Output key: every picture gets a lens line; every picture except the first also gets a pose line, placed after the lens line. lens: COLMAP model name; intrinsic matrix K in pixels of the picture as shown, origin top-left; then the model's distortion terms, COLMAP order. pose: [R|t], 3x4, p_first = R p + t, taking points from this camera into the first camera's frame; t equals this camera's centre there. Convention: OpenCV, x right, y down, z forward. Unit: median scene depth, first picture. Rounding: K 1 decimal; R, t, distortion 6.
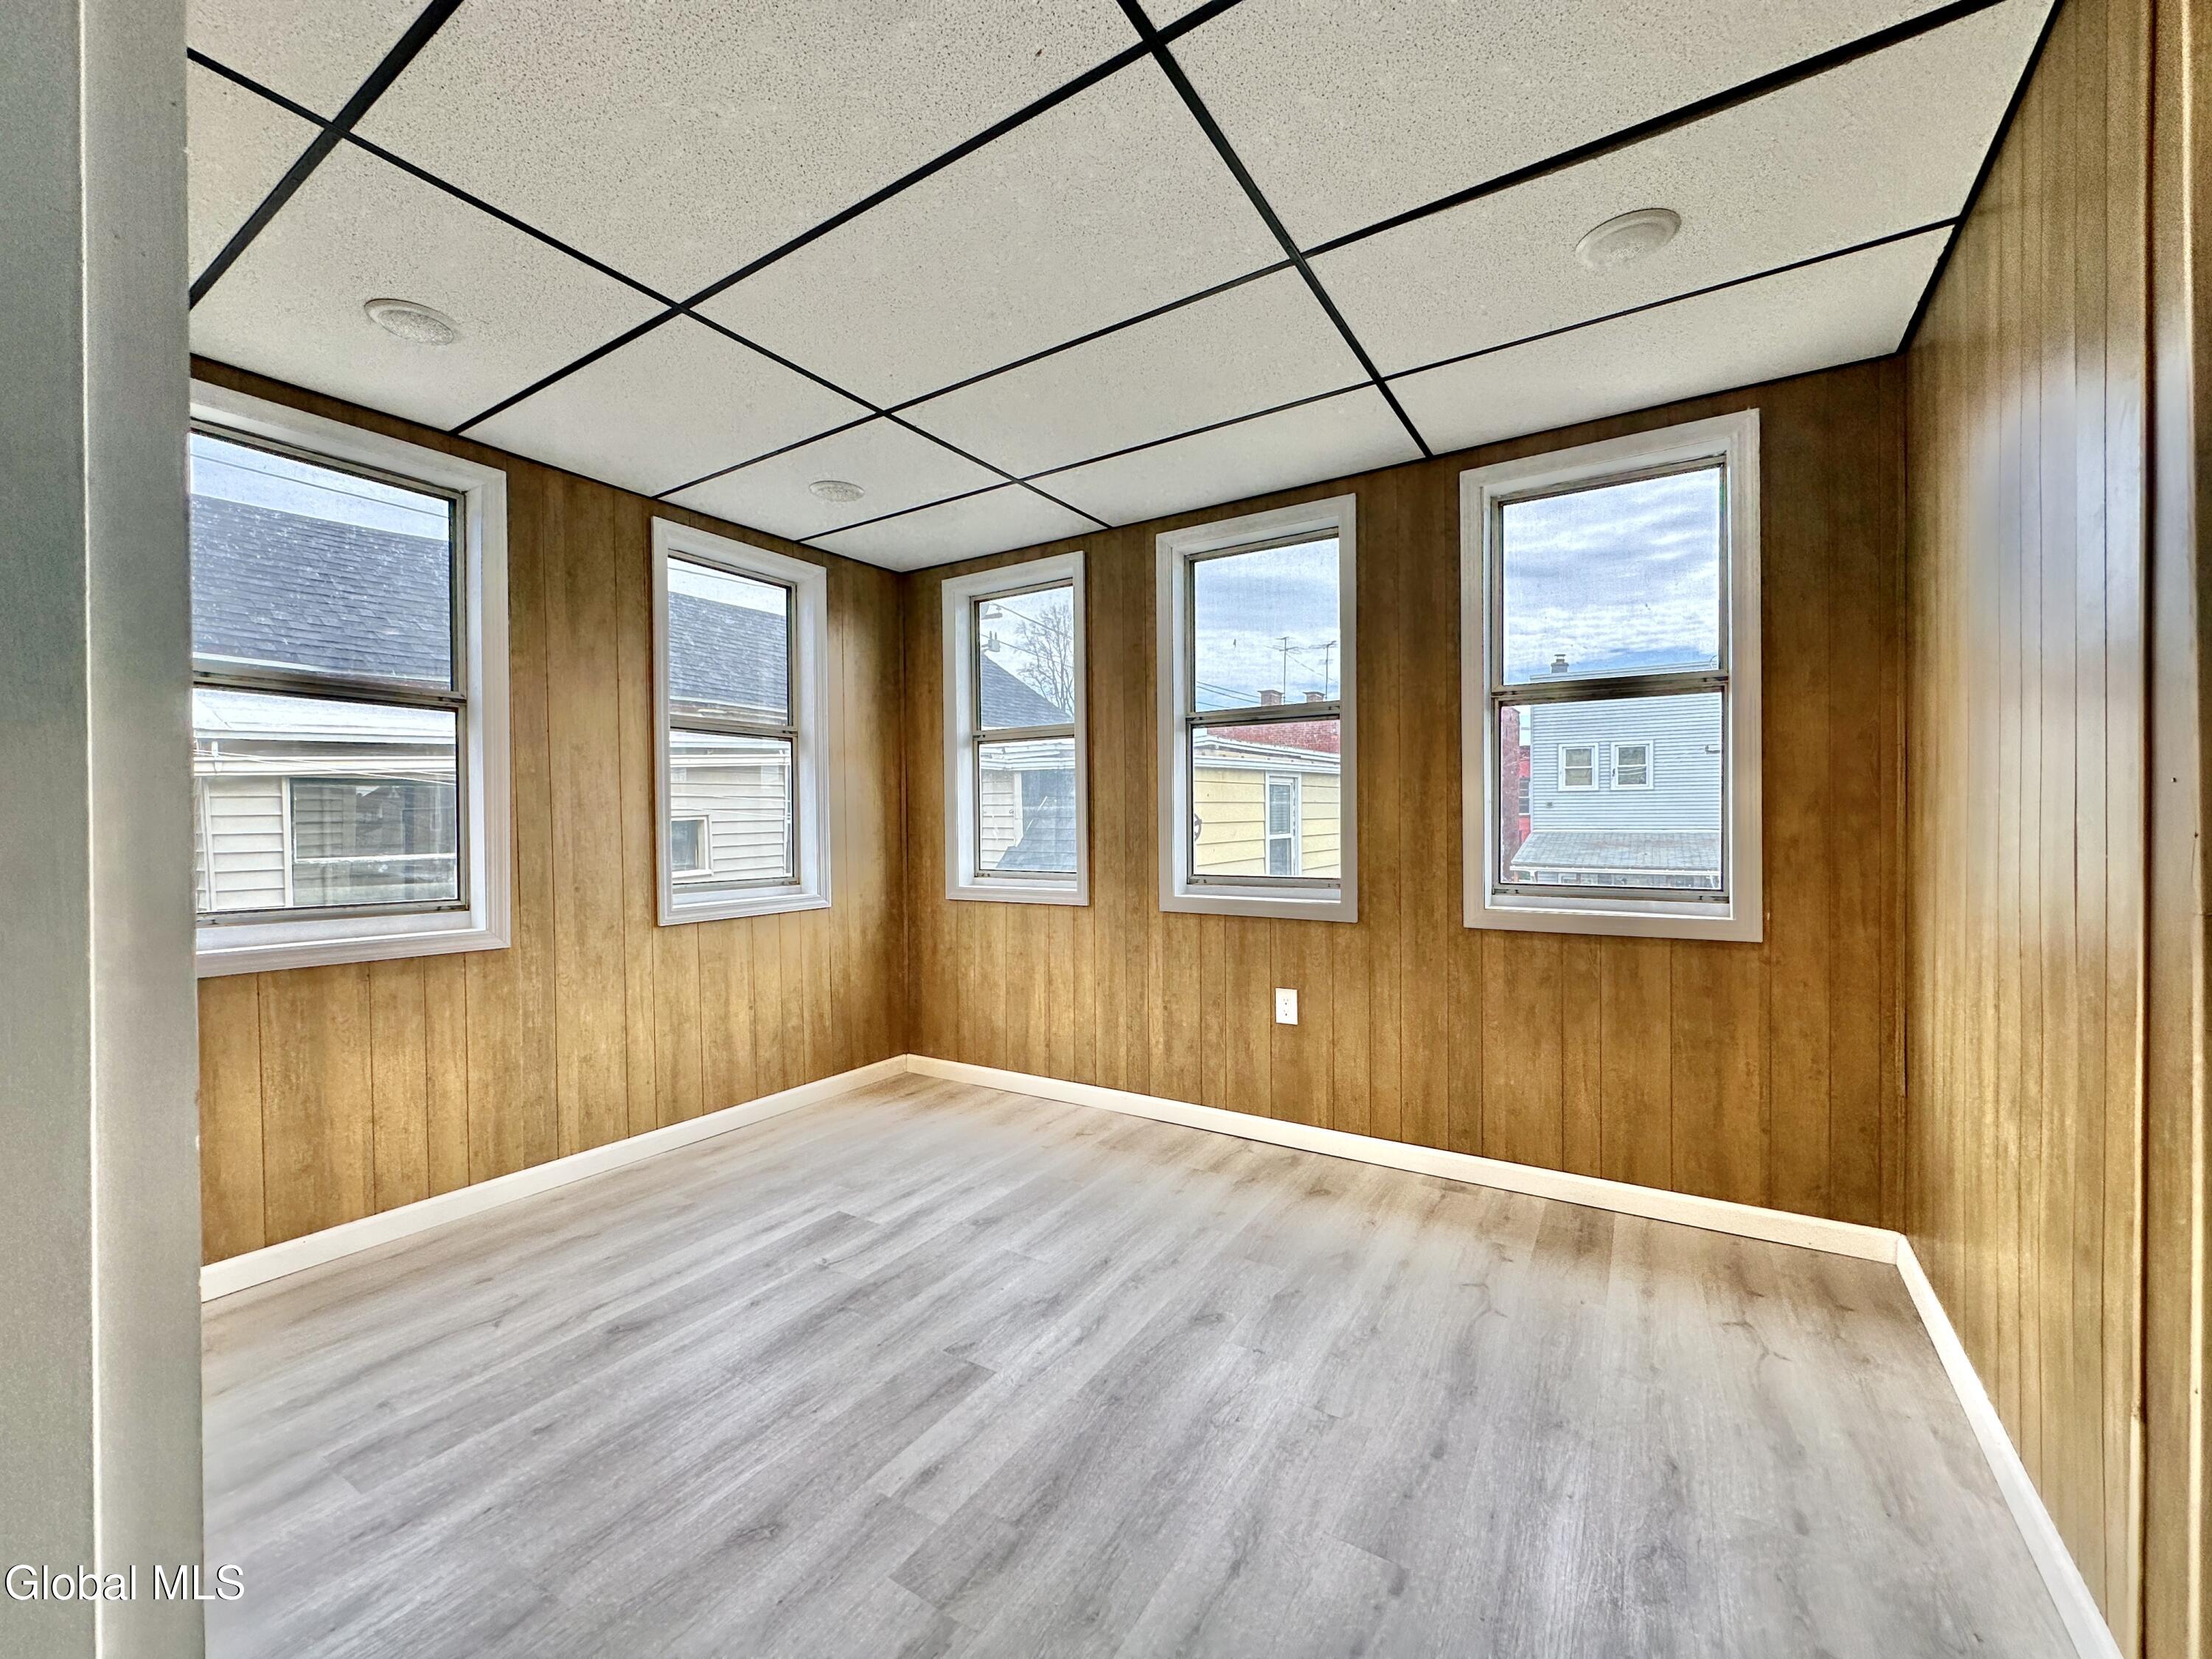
lens RADIAL K [[881.5, 0, 1108.9], [0, 881.5, 830.6], [0, 0, 1]] dist [-0.003217, 0.000855]
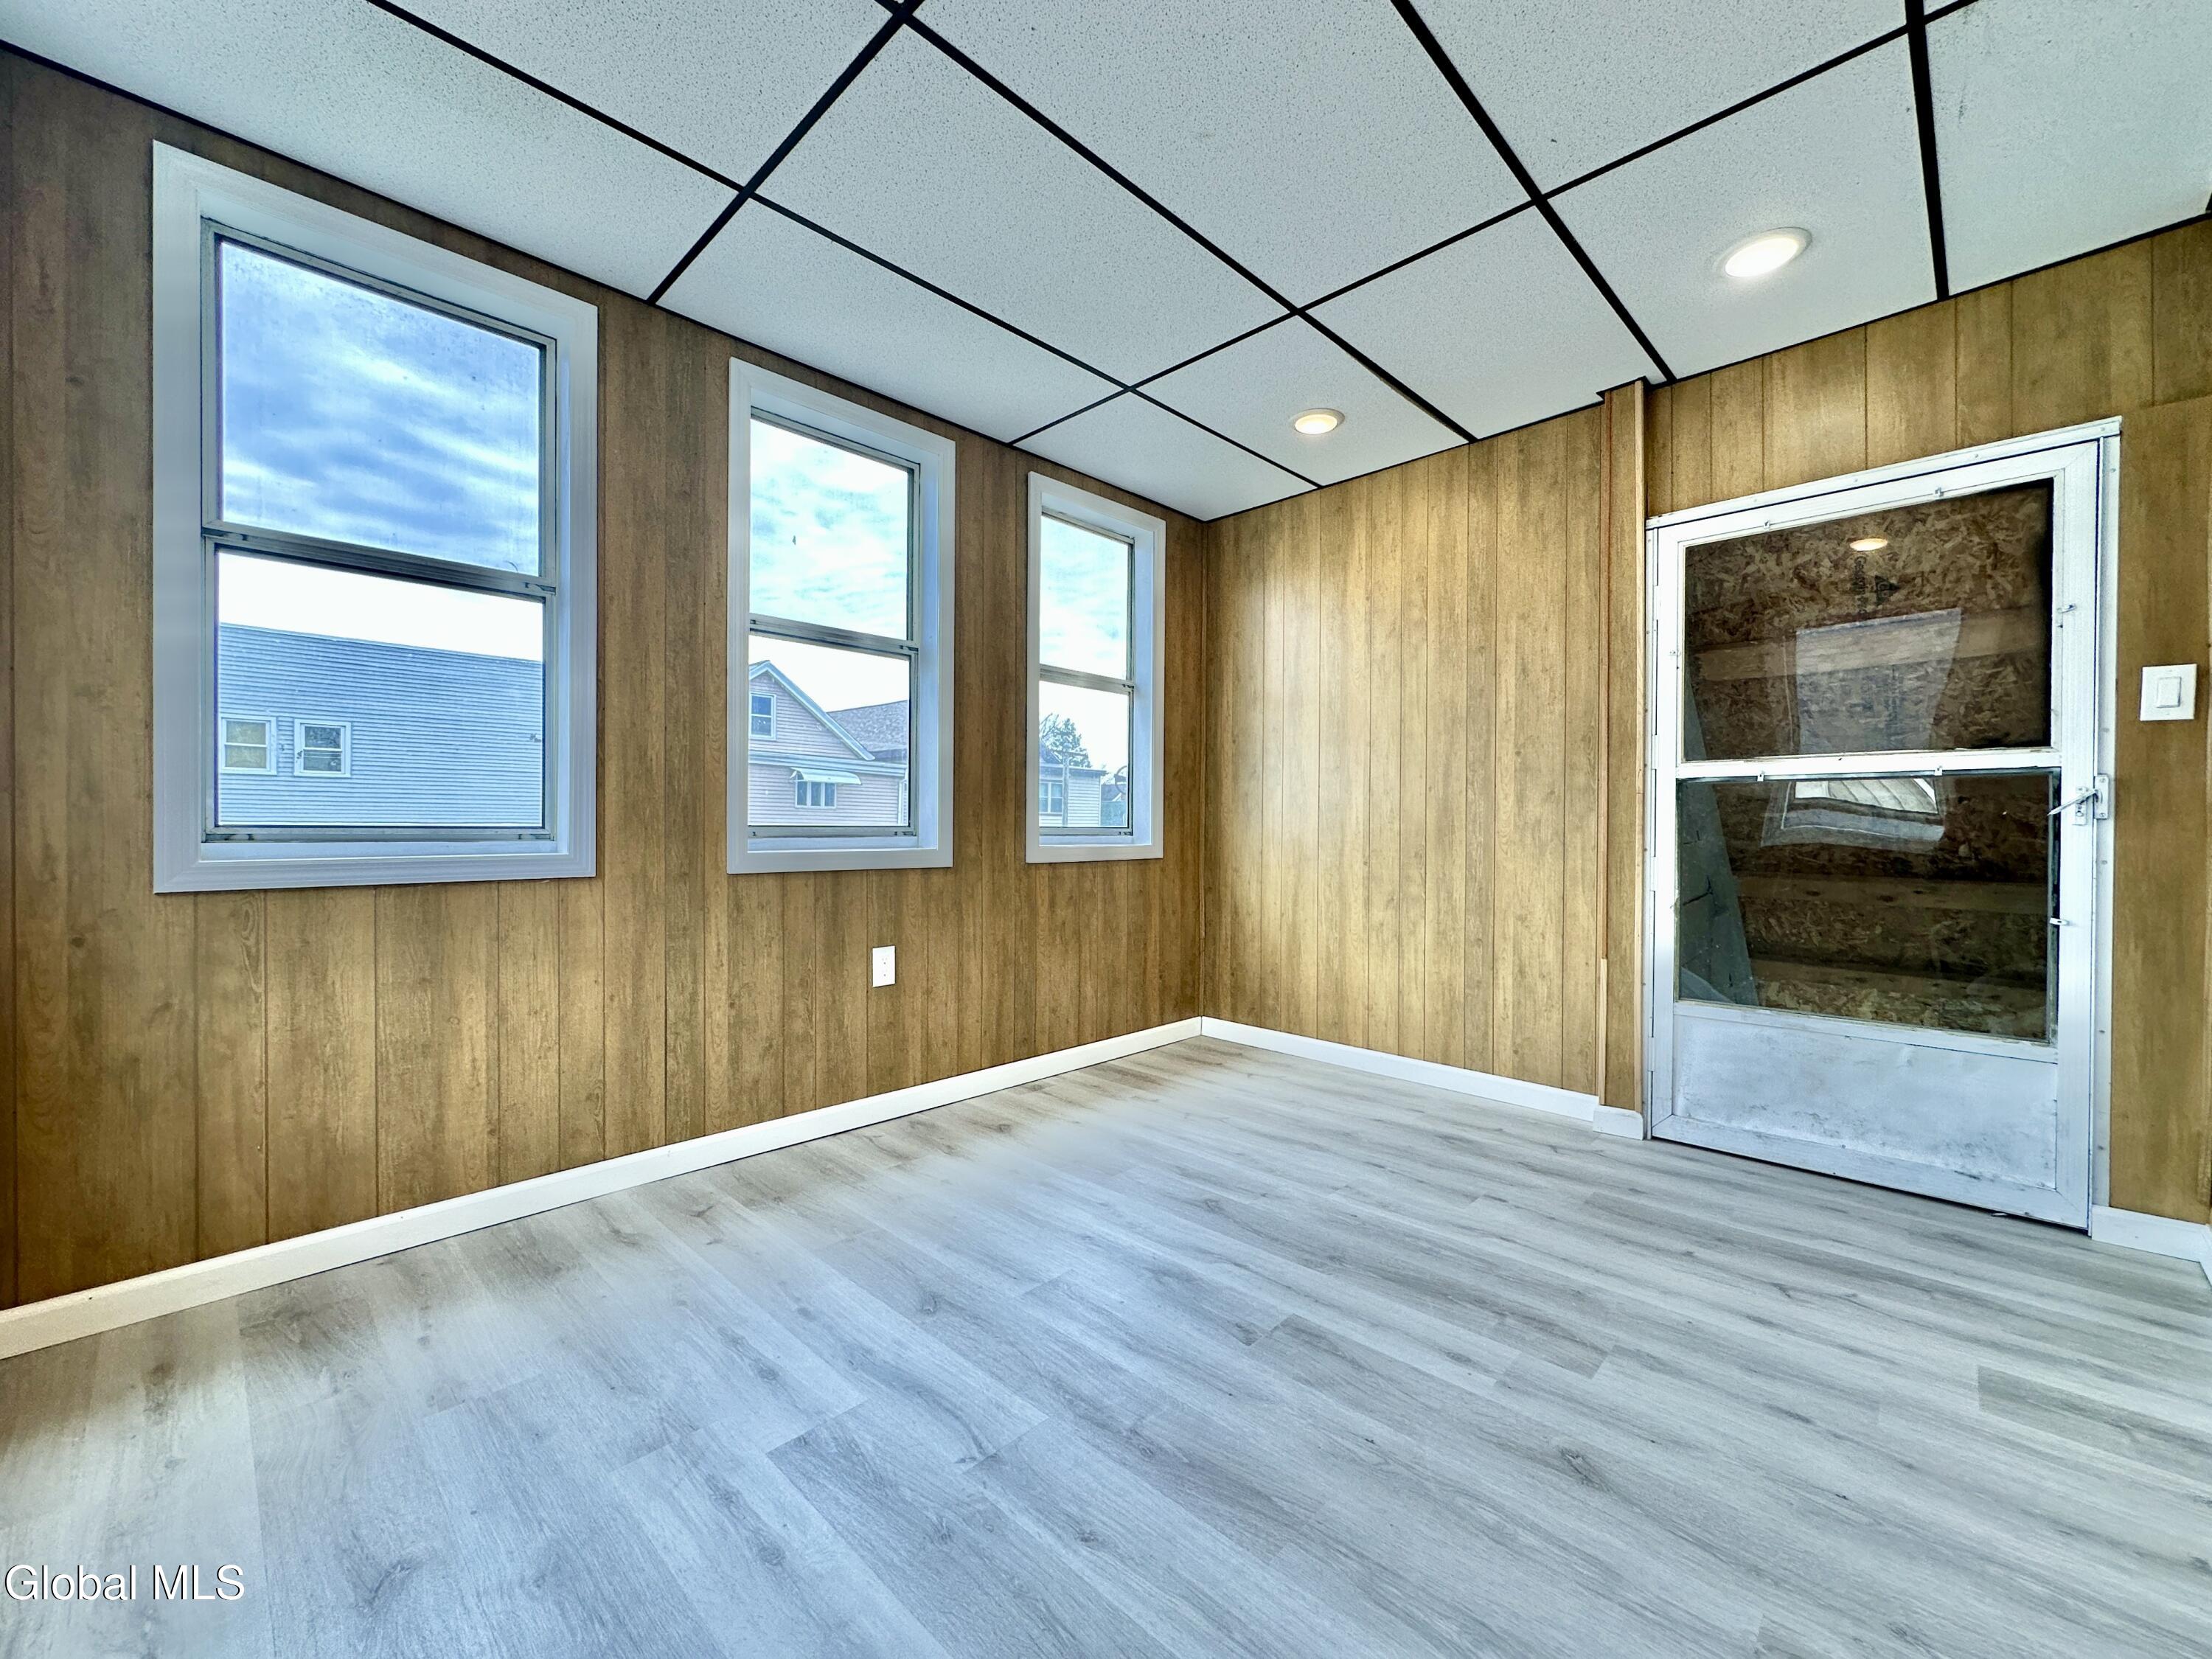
lens RADIAL K [[881.5, 0, 1102.7], [0, 881.5, 831.1], [0, 0, 1]] dist [-0.003217, 0.000855]
pose [[0.211556, -0.000035, 0.977366, -0.641516], [0.001434, 0.999999, -0.000275, 0.061262], [-0.977365, 0.001460, 0.211556, 0.591631]]
